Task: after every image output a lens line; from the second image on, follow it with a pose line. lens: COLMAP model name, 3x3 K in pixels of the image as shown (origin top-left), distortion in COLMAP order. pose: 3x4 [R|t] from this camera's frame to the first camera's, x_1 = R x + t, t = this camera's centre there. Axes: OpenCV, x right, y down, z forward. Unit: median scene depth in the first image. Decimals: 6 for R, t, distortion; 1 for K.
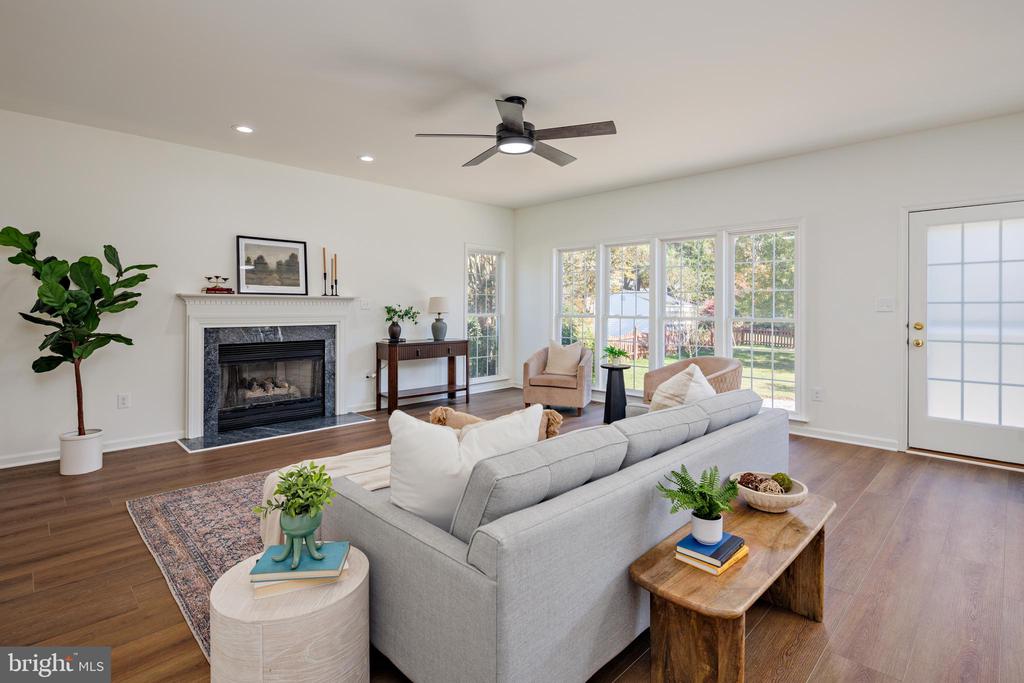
lens RADIAL K [[497.4, 0, 505.4], [0, 497.4, 306.4], [0, 0, 1]] dist [0.008955, -0.006678]
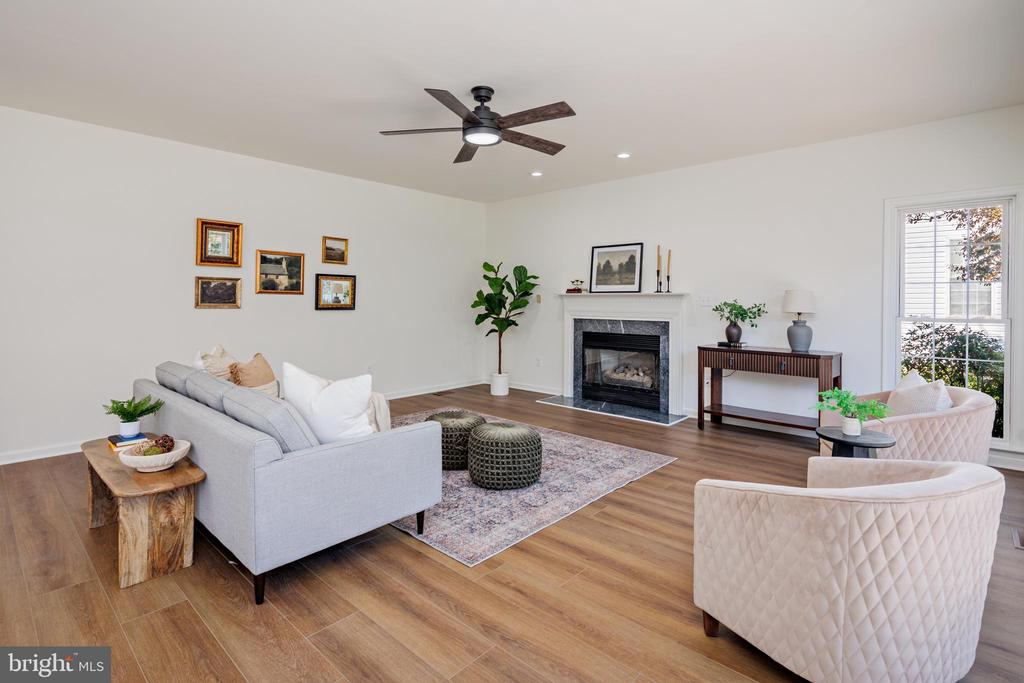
lens RADIAL K [[497.4, 0, 508.6], [0, 497.4, 296.5], [0, 0, 1]] dist [0.008955, -0.006678]
pose [[0.046396, -0.011285, -0.998859, 0.666978], [-0.003657, 0.999928, -0.011467, -0.000382], [0.998916, 0.004185, 0.046352, 0.673458]]
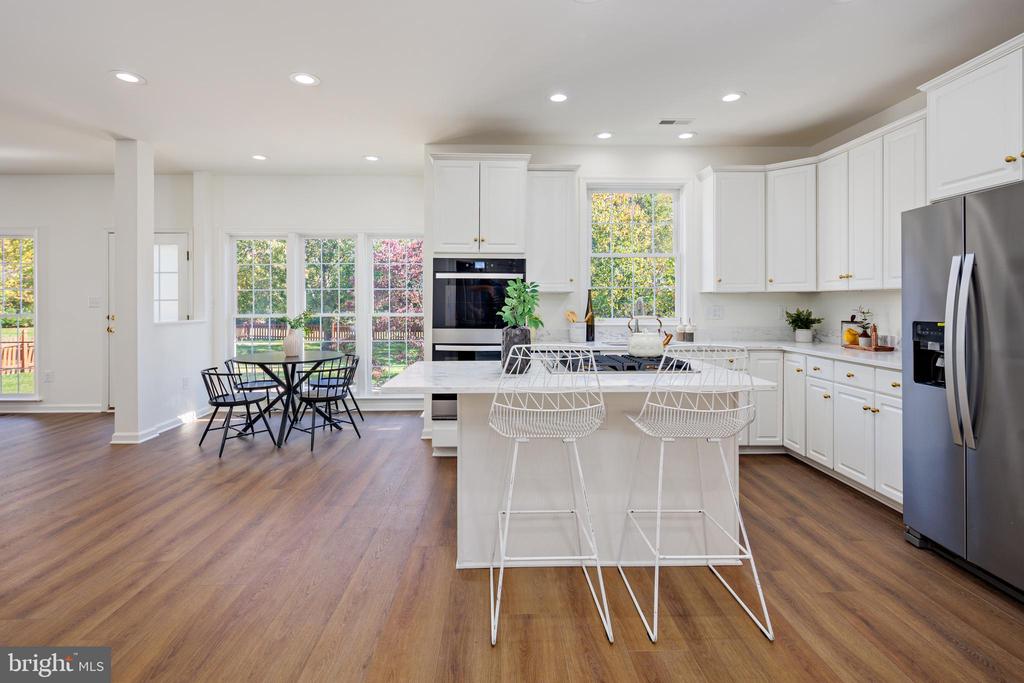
lens RADIAL K [[497.4, 0, 510.2], [0, 497.4, 303.4], [0, 0, 1]] dist [0.008955, -0.006678]
pose [[0.681136, -0.005115, 0.732139, 0.451837], [0.004036, 0.999987, 0.003232, 0.000330], [-0.732146, 0.000754, 0.681148, -0.575548]]
